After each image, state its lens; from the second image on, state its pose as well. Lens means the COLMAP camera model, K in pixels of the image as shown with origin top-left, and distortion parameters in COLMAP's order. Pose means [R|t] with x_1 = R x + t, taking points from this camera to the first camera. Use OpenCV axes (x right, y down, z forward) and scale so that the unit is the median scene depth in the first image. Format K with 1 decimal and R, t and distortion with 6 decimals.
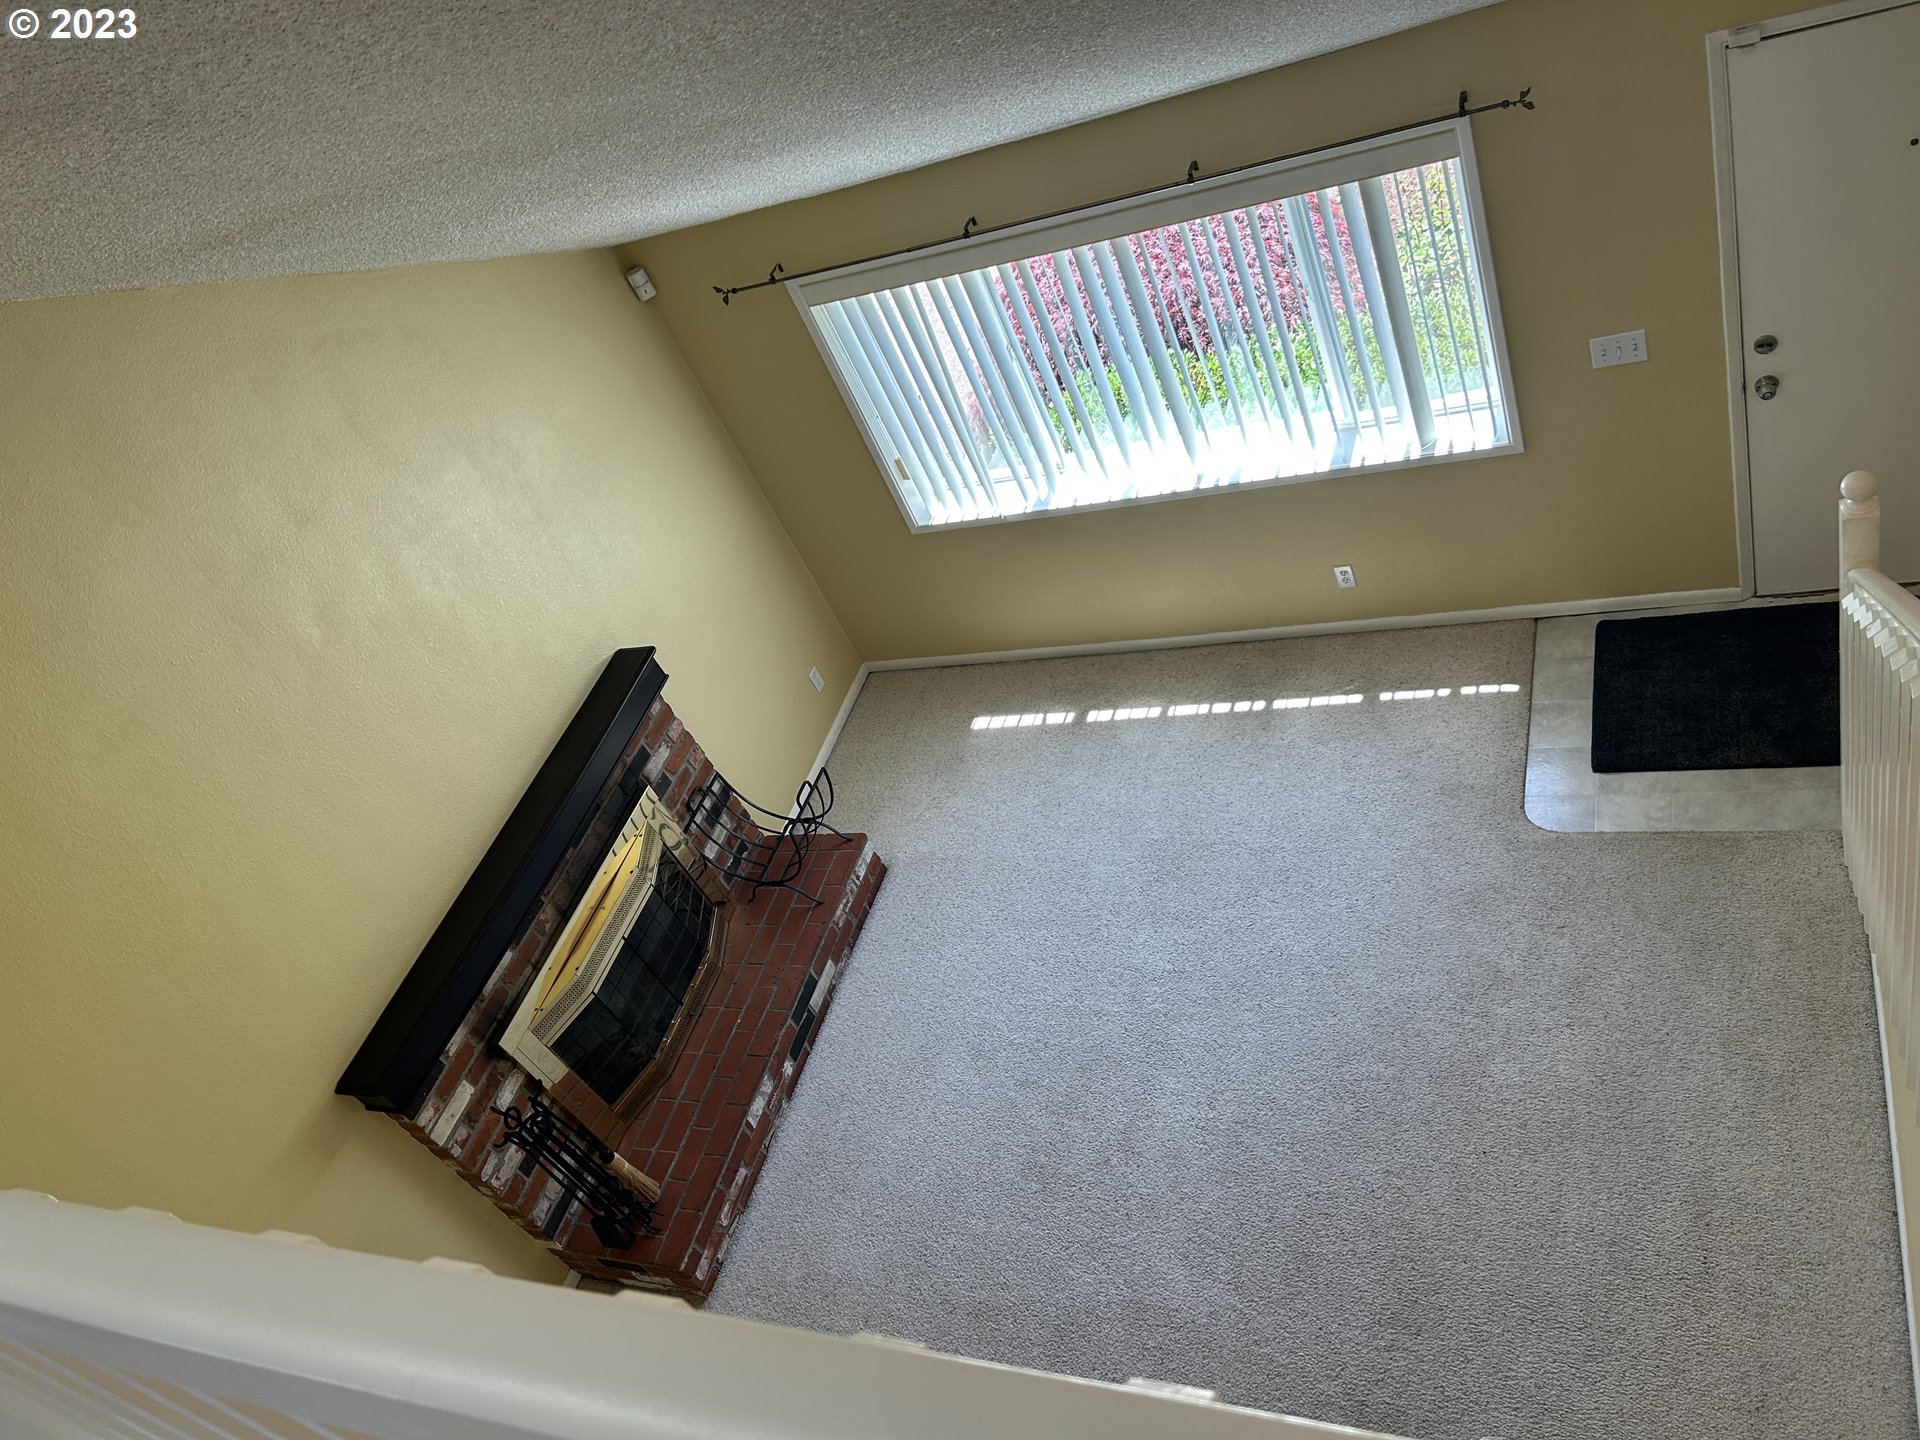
lens RADIAL K [[1469.2, 0, 957.7], [0, 1469.2, 715.1], [0, 0, 1]] dist [0.065222, -0.053078]
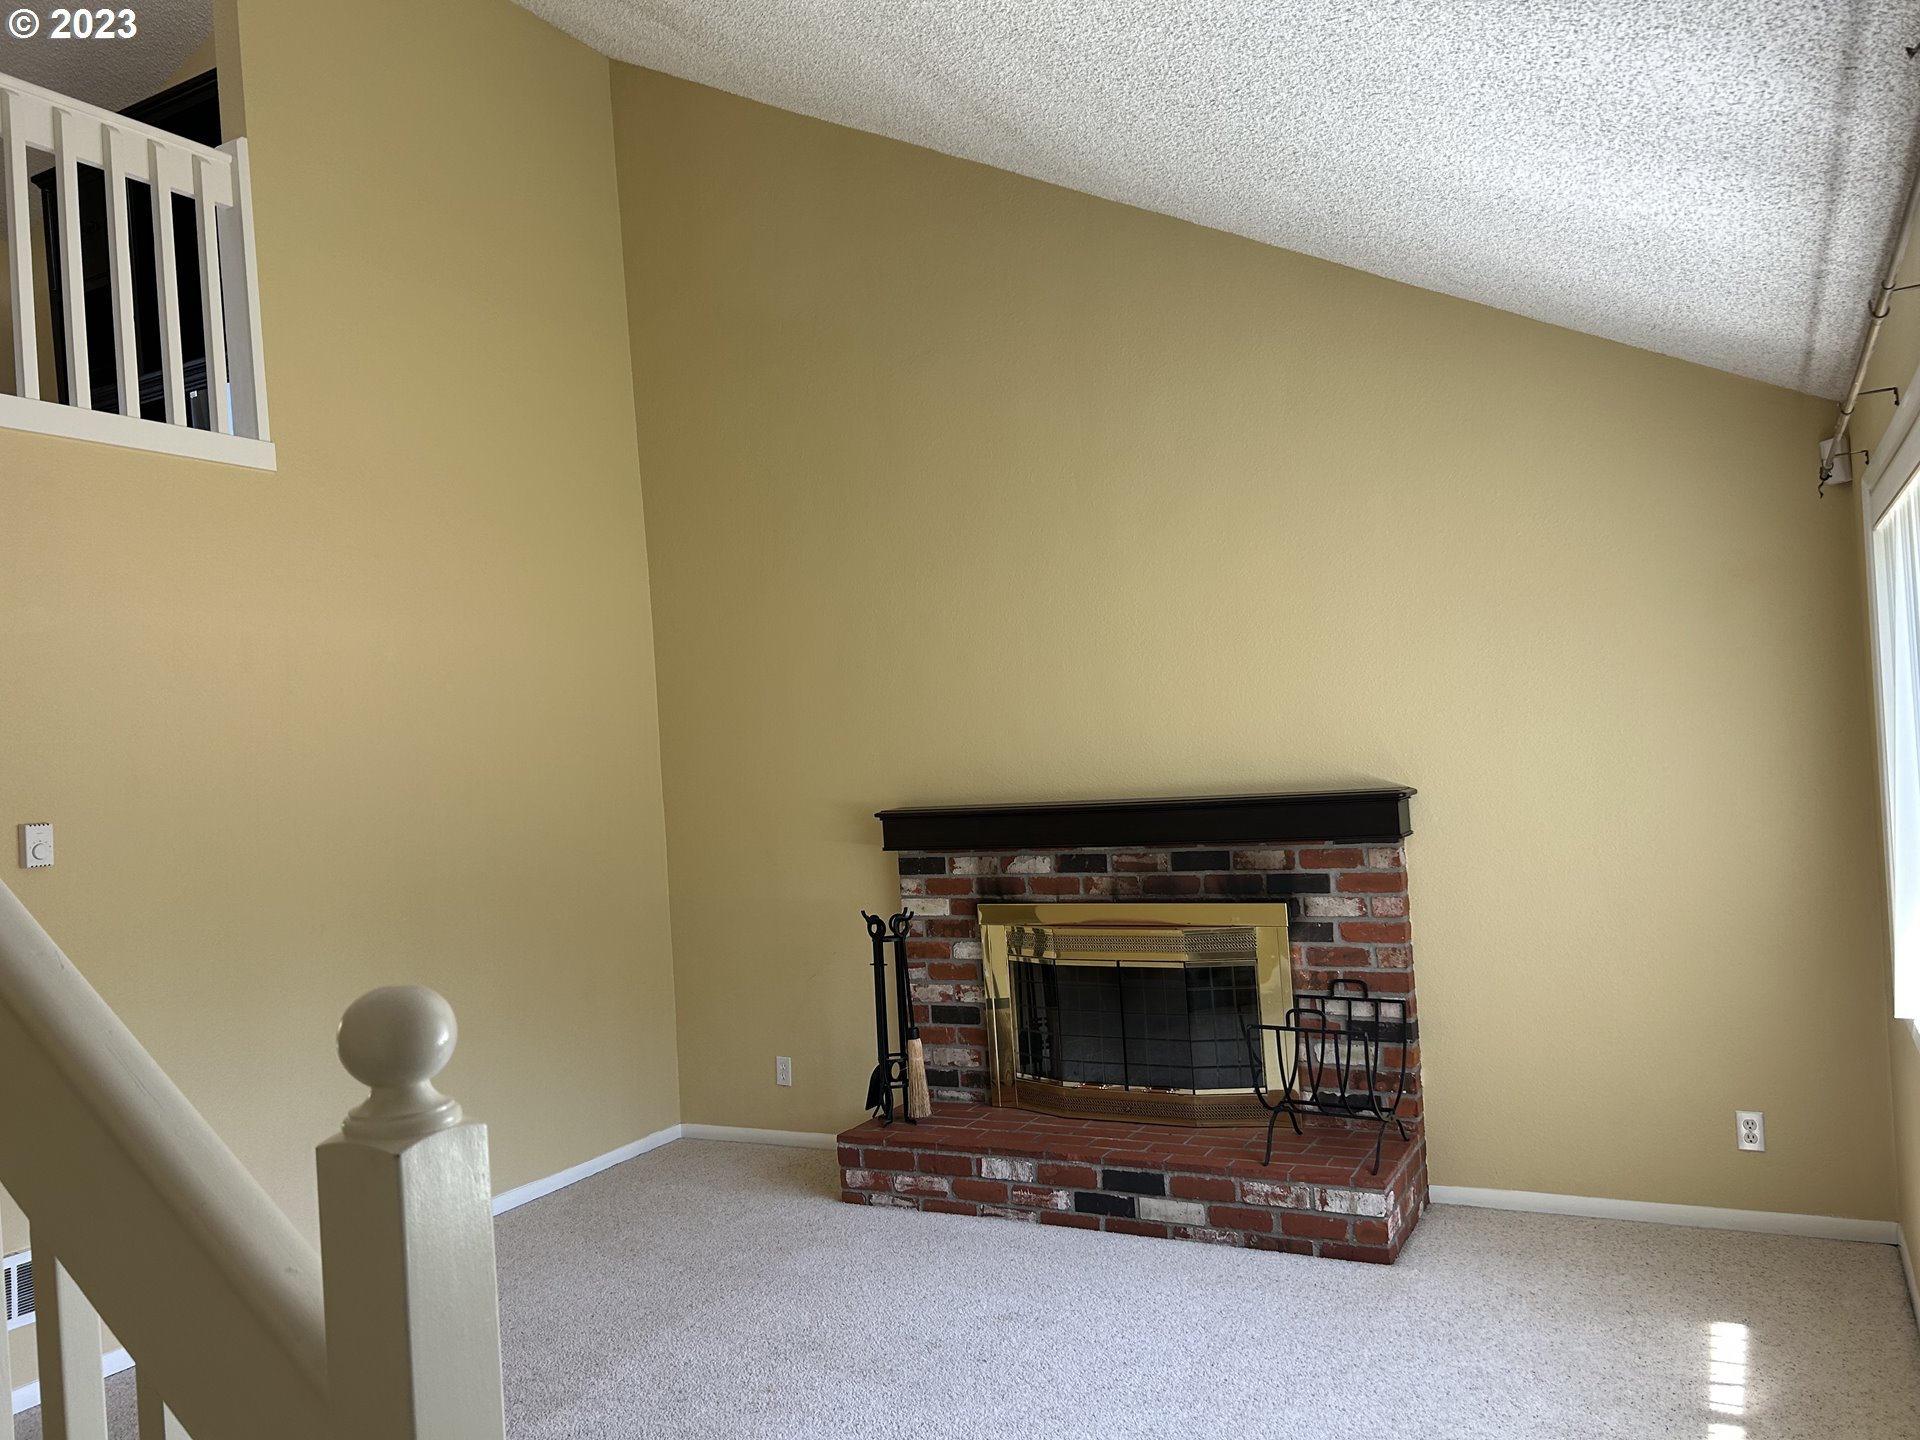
lens RADIAL K [[1469.2, 0, 952.9], [0, 1469.2, 716.7], [0, 0, 1]] dist [0.065222, -0.053078]
pose [[-0.145050, 0.356765, -0.922865, 0.563085], [-0.559803, 0.739492, 0.373862, -0.241457], [0.815832, 0.570851, 0.092455, 0.692598]]
